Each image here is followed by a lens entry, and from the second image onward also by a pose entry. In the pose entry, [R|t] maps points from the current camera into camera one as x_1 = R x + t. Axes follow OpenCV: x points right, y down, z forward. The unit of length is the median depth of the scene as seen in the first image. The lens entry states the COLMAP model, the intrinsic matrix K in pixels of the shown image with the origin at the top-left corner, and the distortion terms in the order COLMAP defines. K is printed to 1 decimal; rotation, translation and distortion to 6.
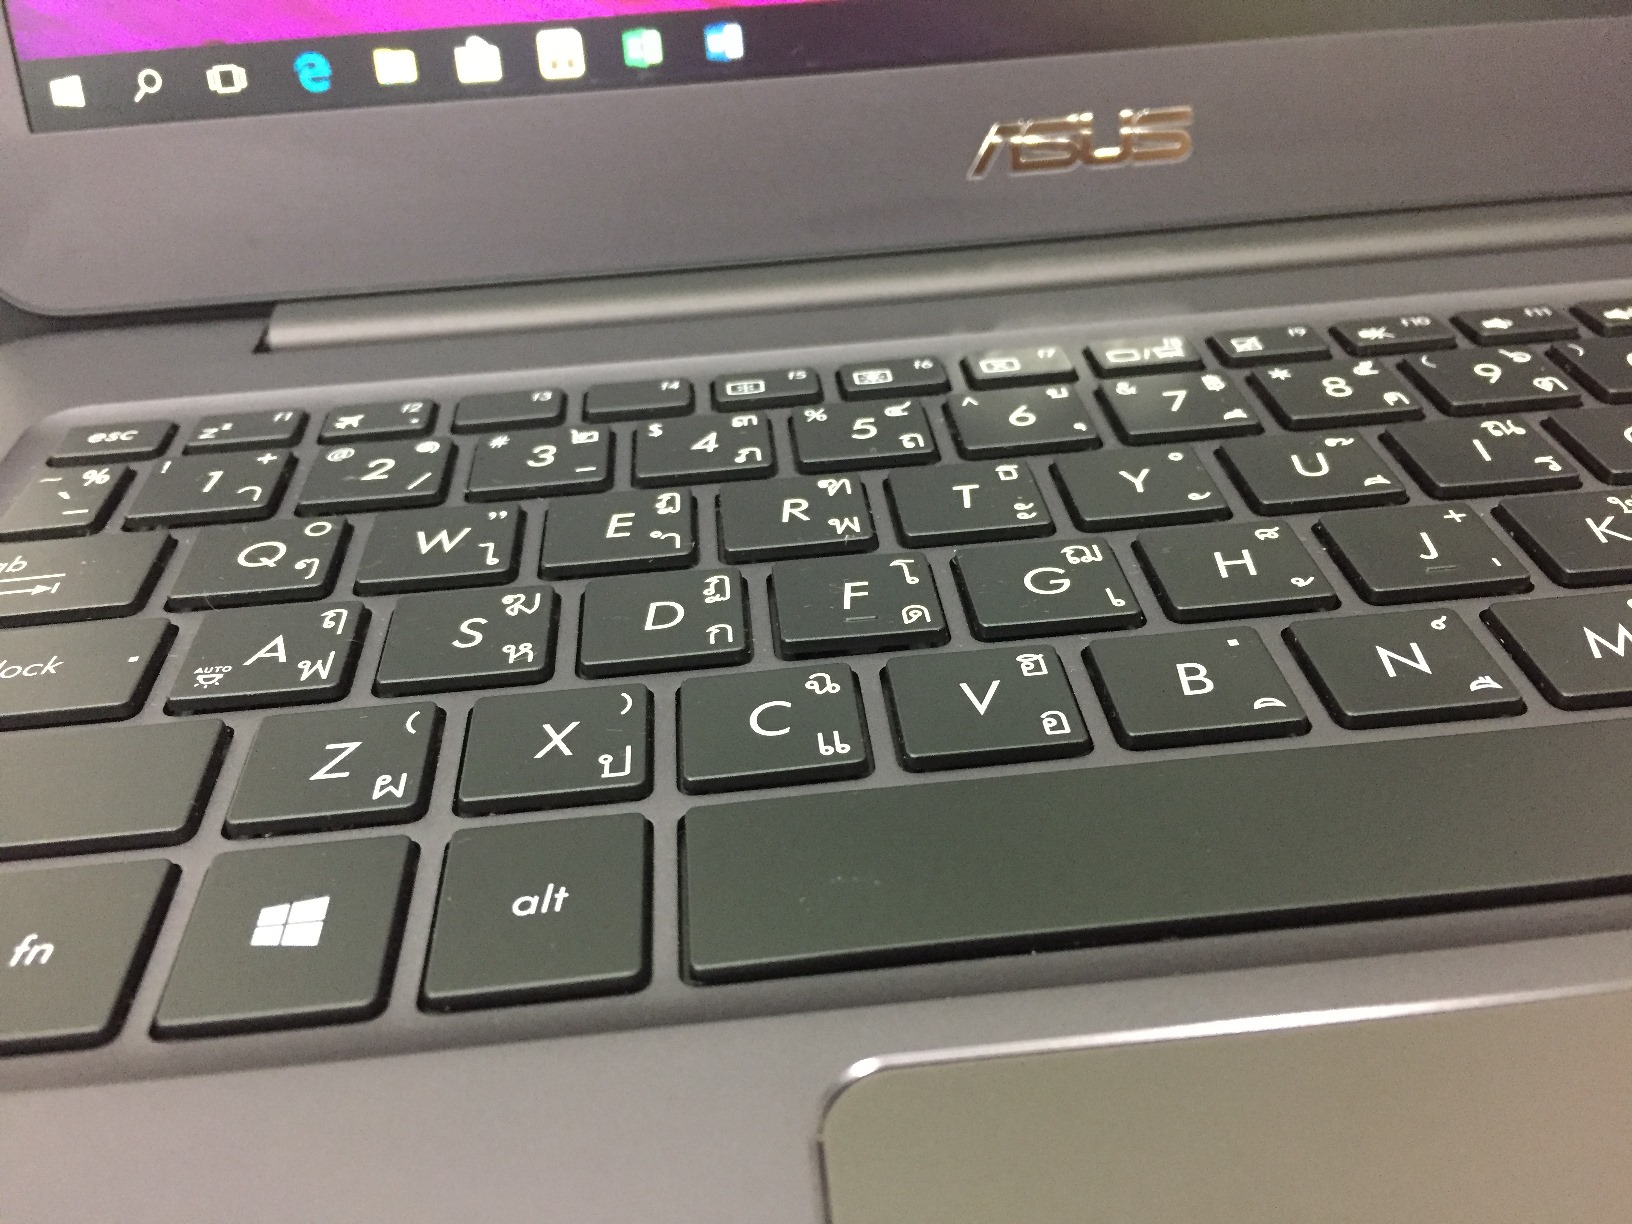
lens RADIAL K [[1422.7, 0, 821.8], [0, 1422.7, 625.2], [0, 0, 1]] dist [0.035301, -0.090504]
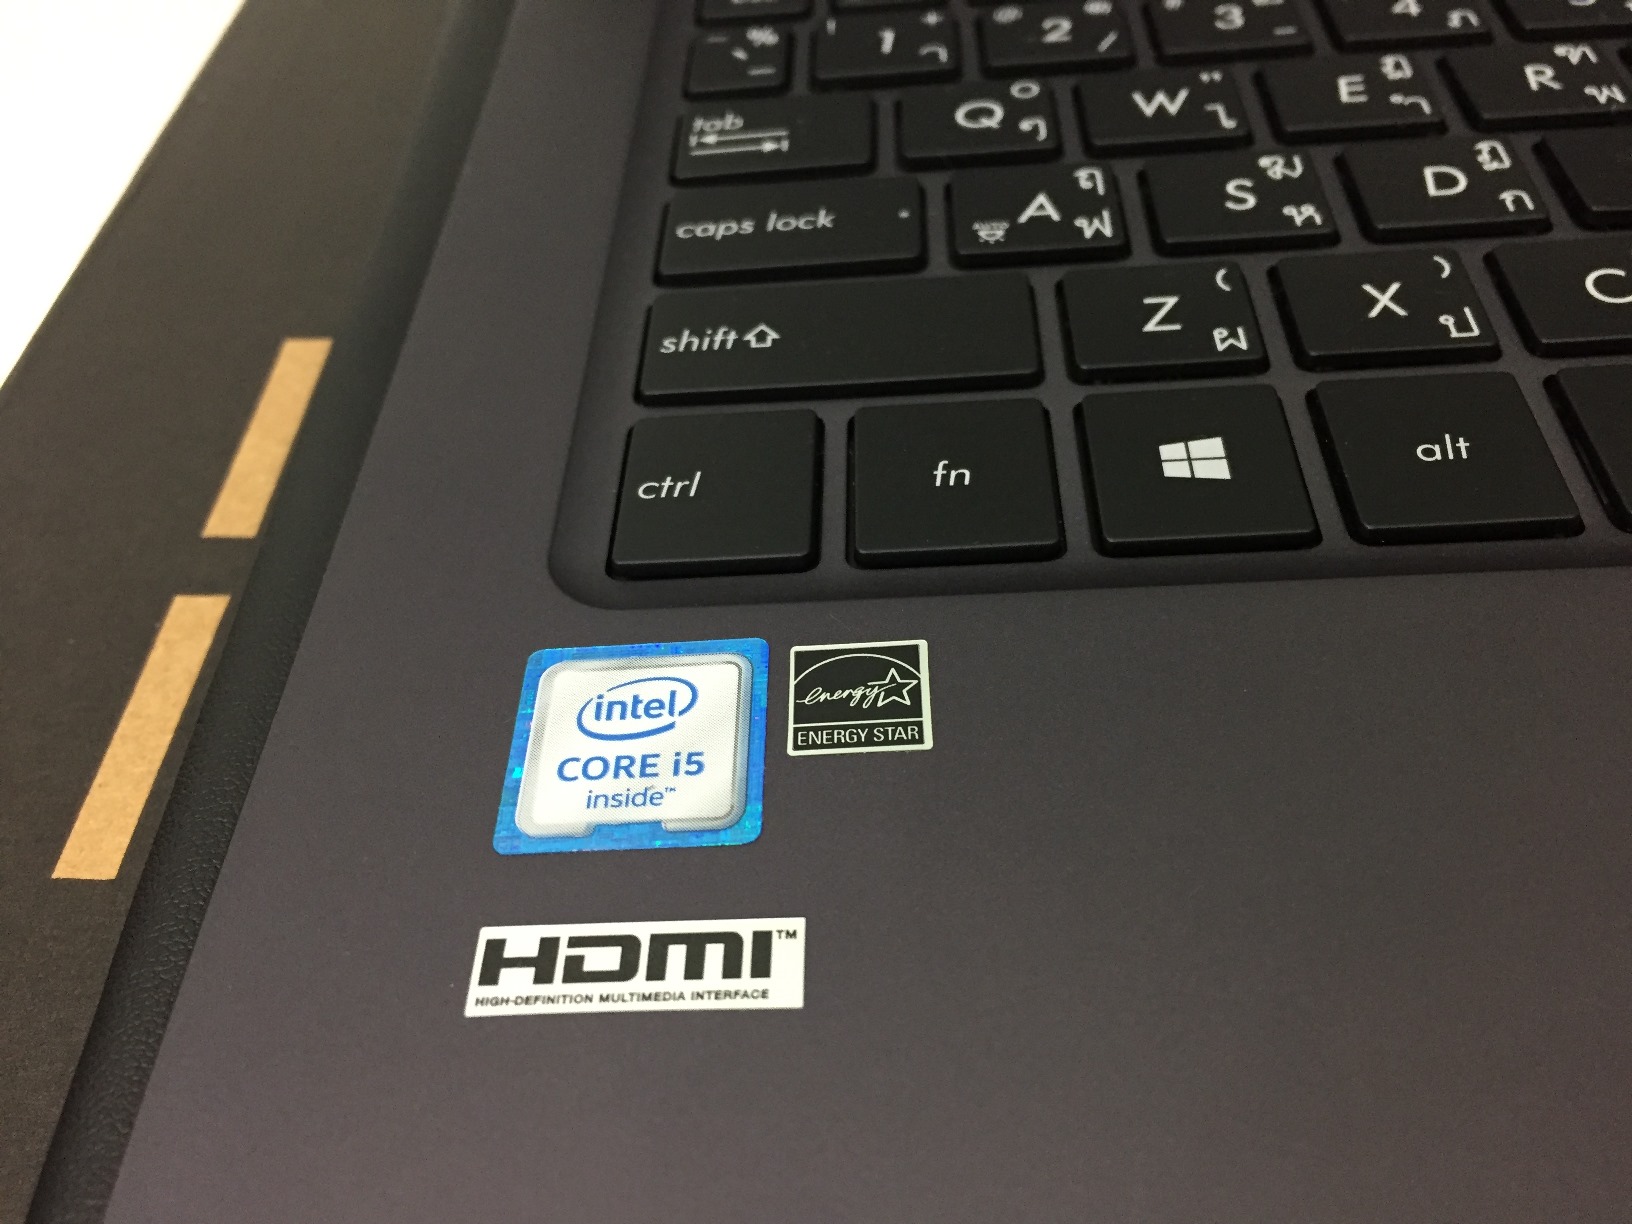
lens RADIAL K [[1312.2, 0, 814.7], [0, 1312.2, 616.0], [0, 0, 1]] dist [0.015782, -0.061130]
pose [[0.992144, 0.058204, -0.110733, -0.345439], [-0.025059, 0.959698, 0.279914, 0.031891], [0.122562, -0.274941, 0.953617, -0.017370]]
